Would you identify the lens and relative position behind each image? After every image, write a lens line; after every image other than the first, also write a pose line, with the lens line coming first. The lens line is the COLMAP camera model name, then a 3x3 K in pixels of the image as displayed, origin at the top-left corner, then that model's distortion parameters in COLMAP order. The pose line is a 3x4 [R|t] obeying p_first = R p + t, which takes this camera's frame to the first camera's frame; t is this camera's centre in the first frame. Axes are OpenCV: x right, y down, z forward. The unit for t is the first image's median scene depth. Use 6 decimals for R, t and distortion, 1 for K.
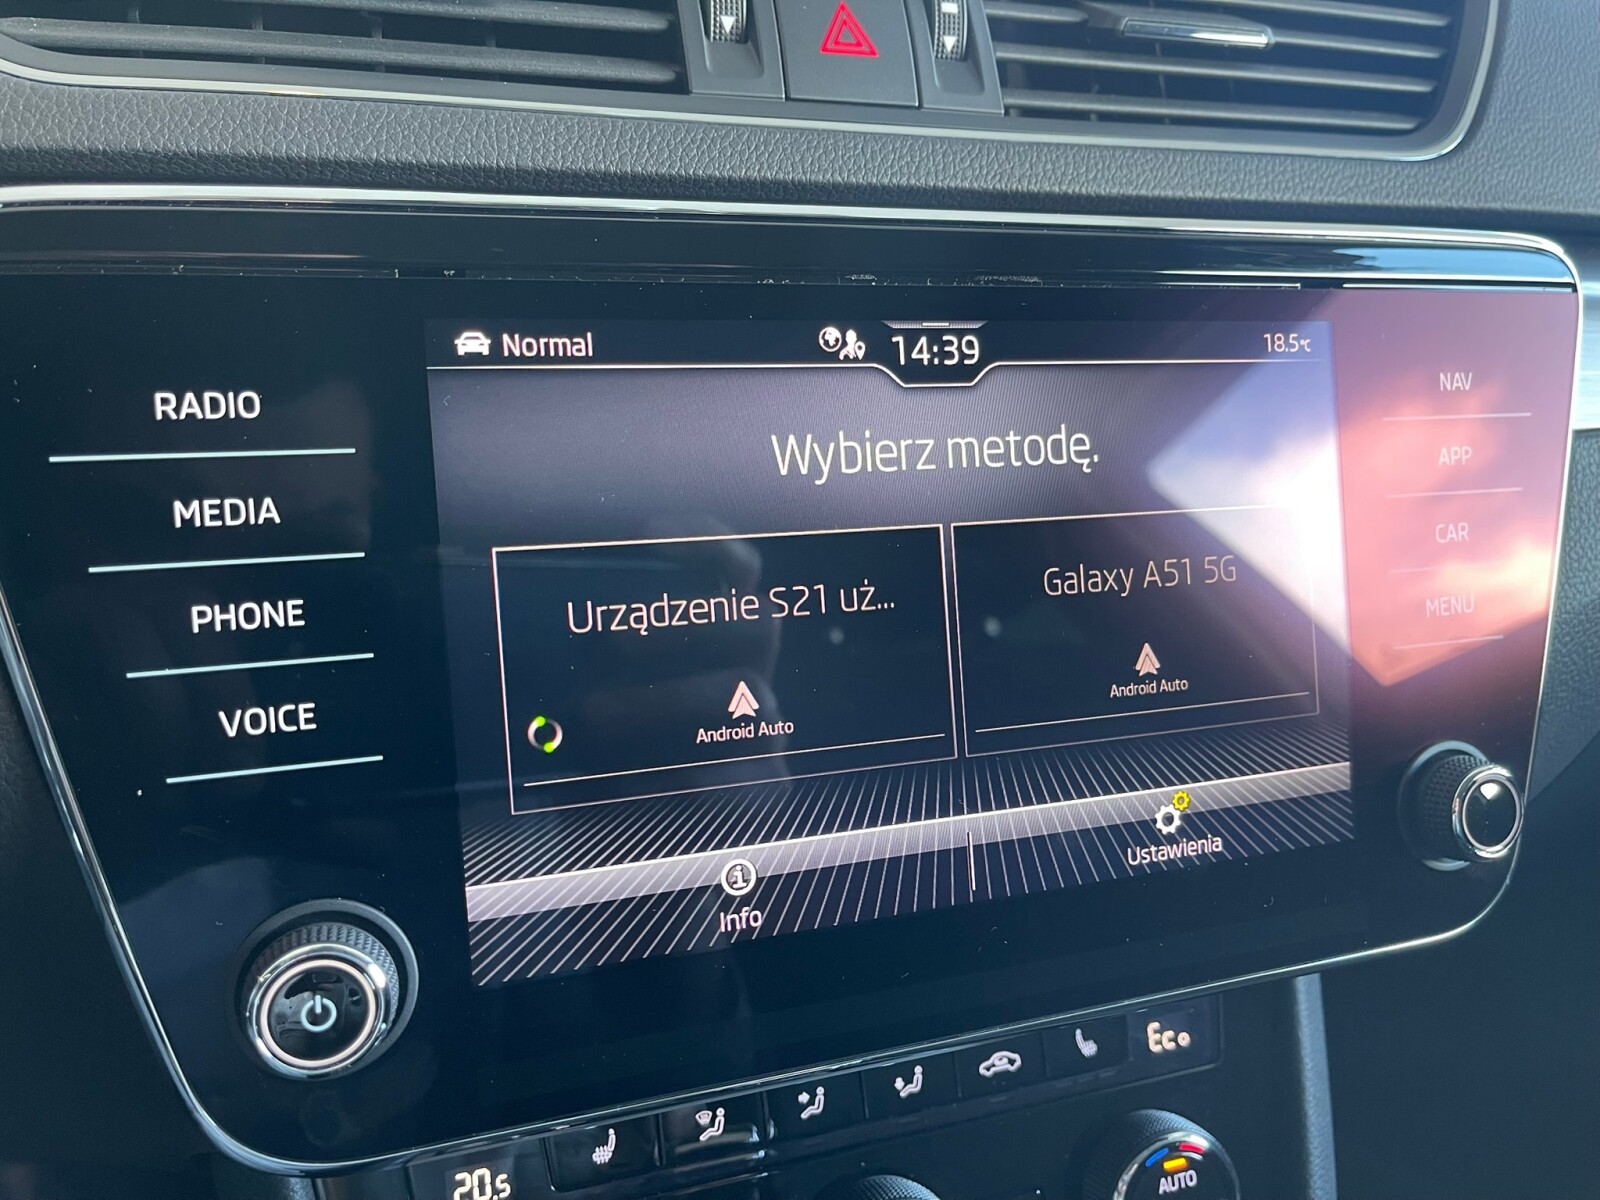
lens RADIAL K [[1218.2, 0, 808.9], [0, 1218.2, 608.2], [0, 0, 1]] dist [0.046890, -0.089798]
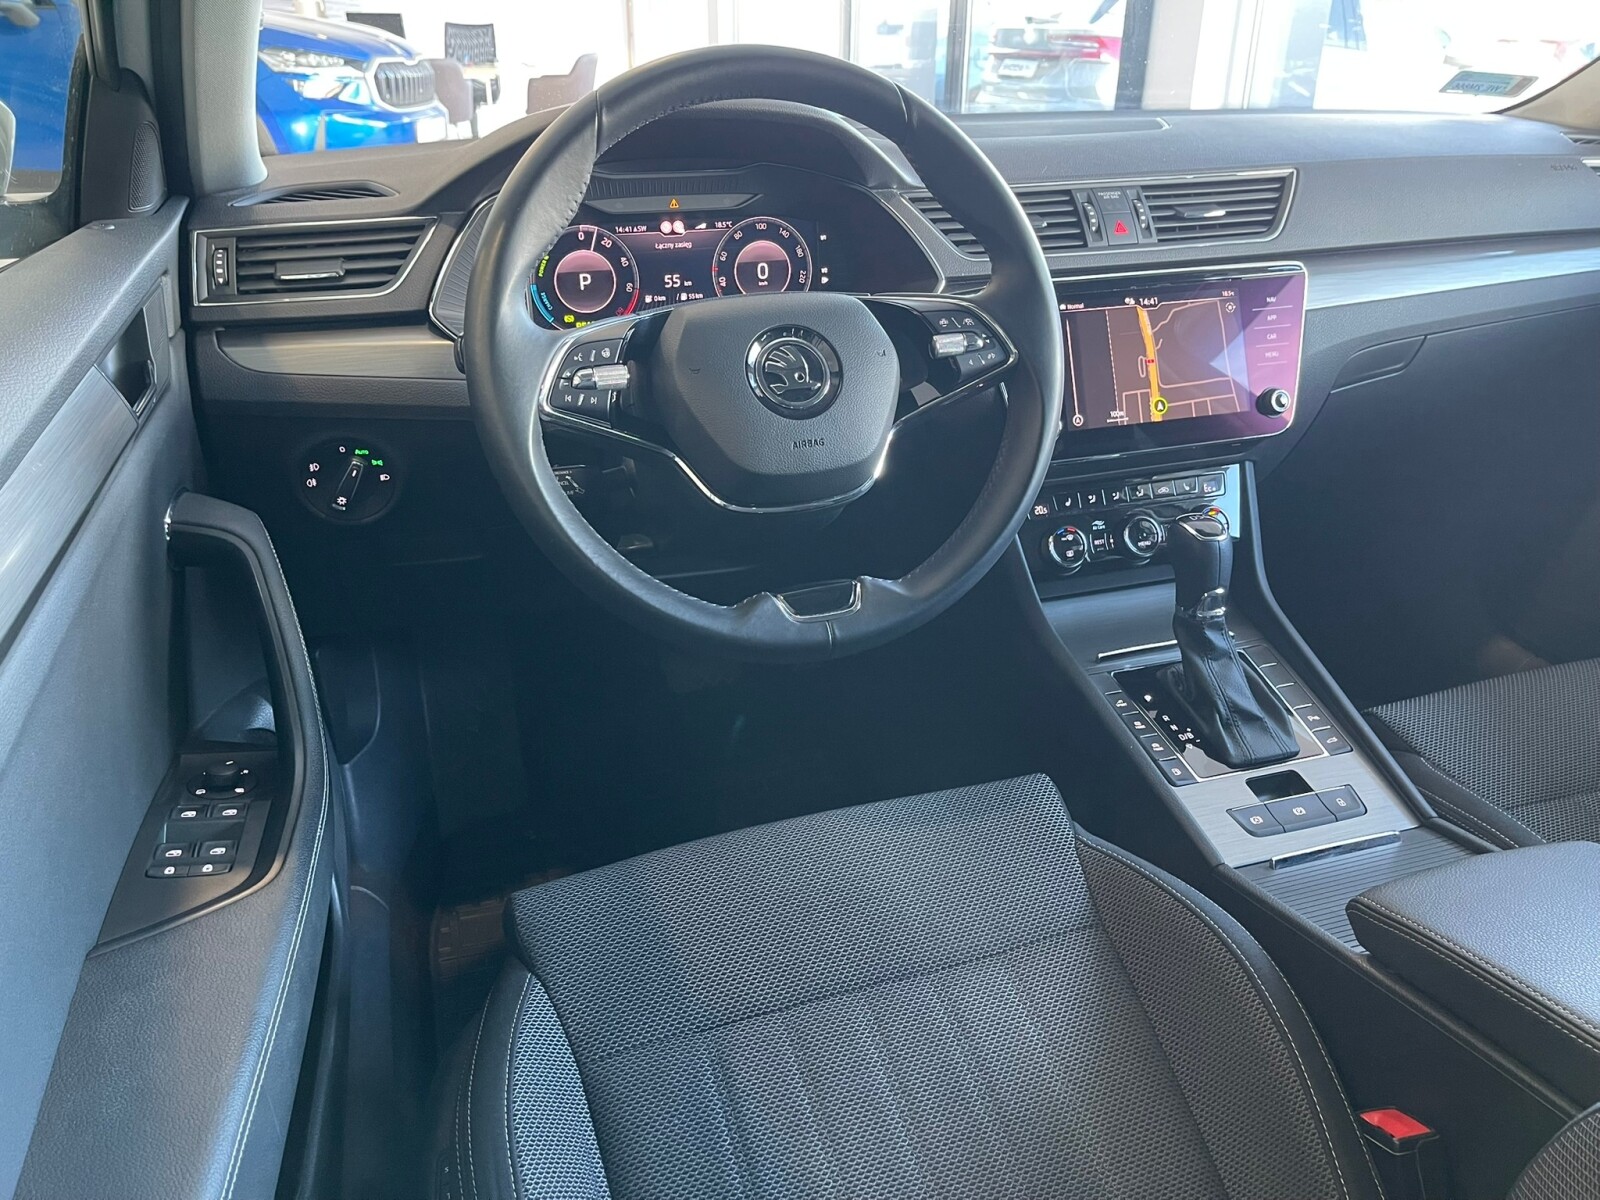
lens RADIAL K [[1218.2, 0, 797.3], [0, 1218.2, 590.7], [0, 0, 1]] dist [0.046890, -0.089798]
pose [[0.996825, -0.052787, -0.059611, -0.915265], [0.054967, 0.997855, 0.035546, 0.587236], [0.057607, -0.038709, 0.997589, -3.412938]]
